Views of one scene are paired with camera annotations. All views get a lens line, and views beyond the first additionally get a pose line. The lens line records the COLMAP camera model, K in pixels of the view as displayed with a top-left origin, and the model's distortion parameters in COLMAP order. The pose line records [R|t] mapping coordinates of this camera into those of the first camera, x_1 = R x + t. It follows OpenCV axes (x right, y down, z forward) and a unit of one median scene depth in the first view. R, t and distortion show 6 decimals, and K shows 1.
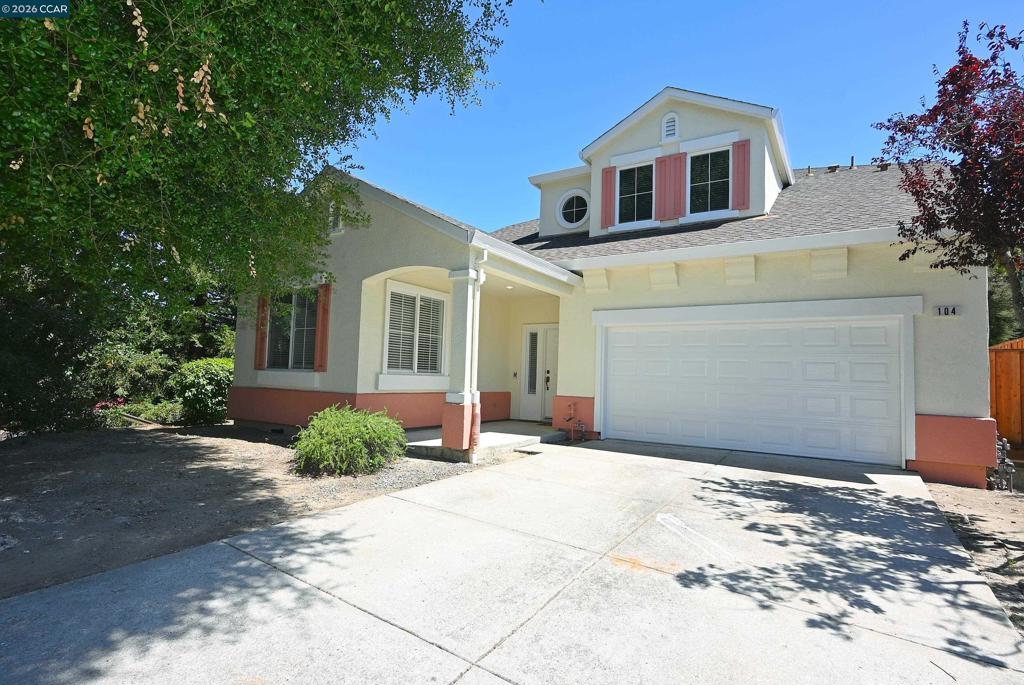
lens RADIAL K [[509.1, 0, 512.0], [0, 509.1, 342.5], [0, 0, 1]] dist [-0.000848, -0.000239]
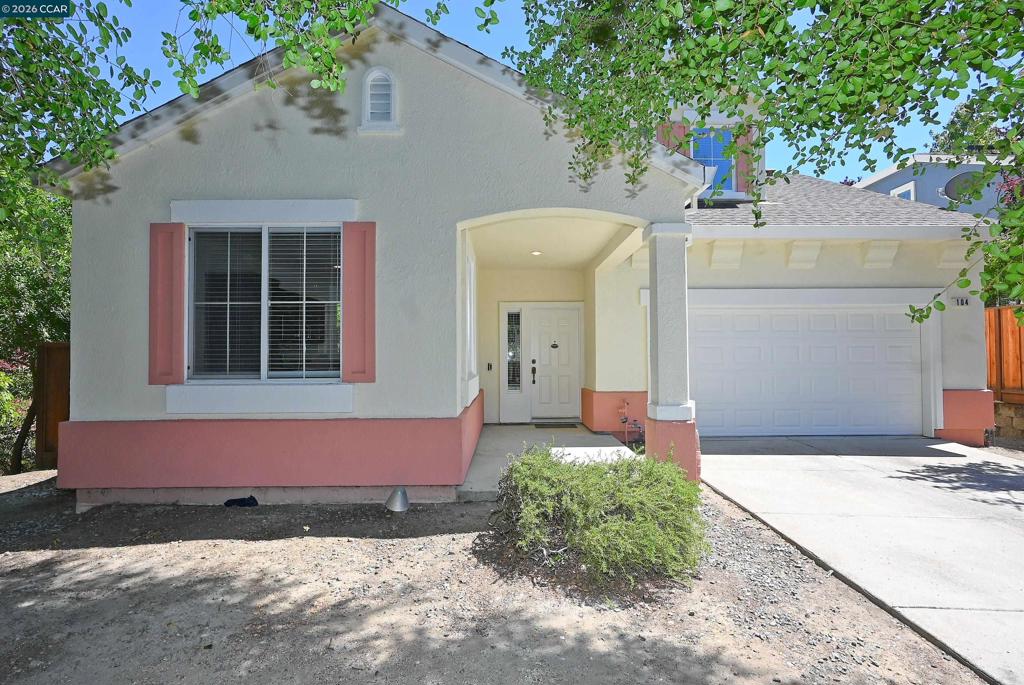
lens RADIAL K [[509.1, 0, 512.0], [0, 509.1, 342.5], [0, 0, 1]] dist [-0.000848, -0.000239]
pose [[0.840711, -0.018453, 0.541169, -0.626725], [-0.005459, 0.999080, 0.042548, -0.011112], [-0.541456, -0.038725, 0.839837, 0.528544]]
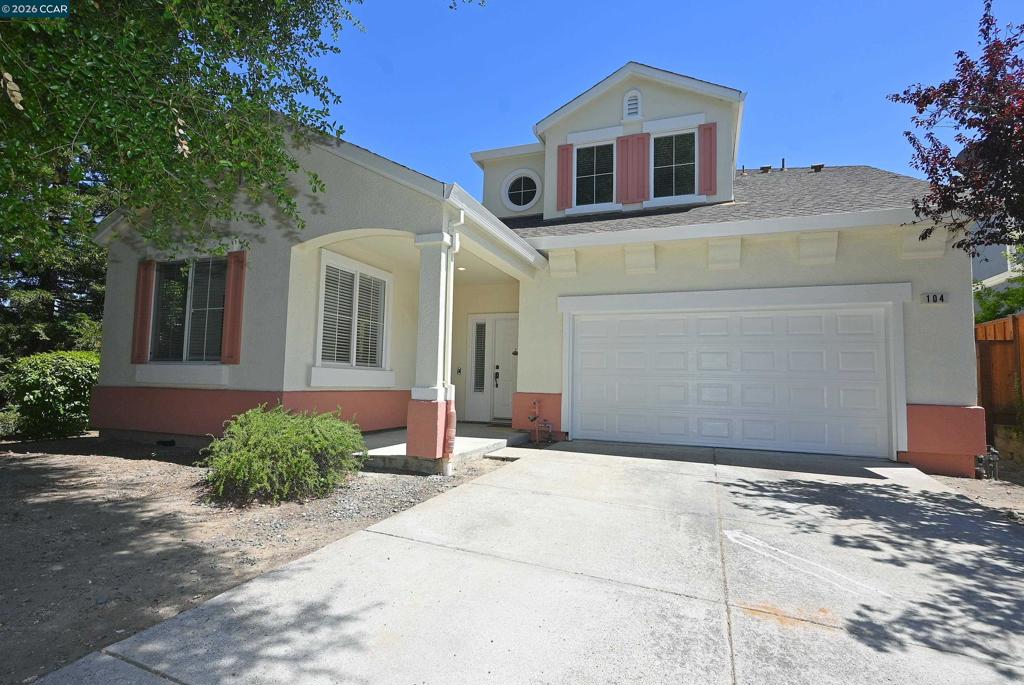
lens RADIAL K [[502.9, 0, 509.7], [0, 502.9, 342.5], [0, 0, 1]] dist [-0.001381, 0.001319]
pose [[0.980292, 0.006867, 0.197437, -0.131000], [-0.005395, 0.999953, -0.007994, 0.033381], [-0.197482, 0.006771, 0.980283, 0.197217]]
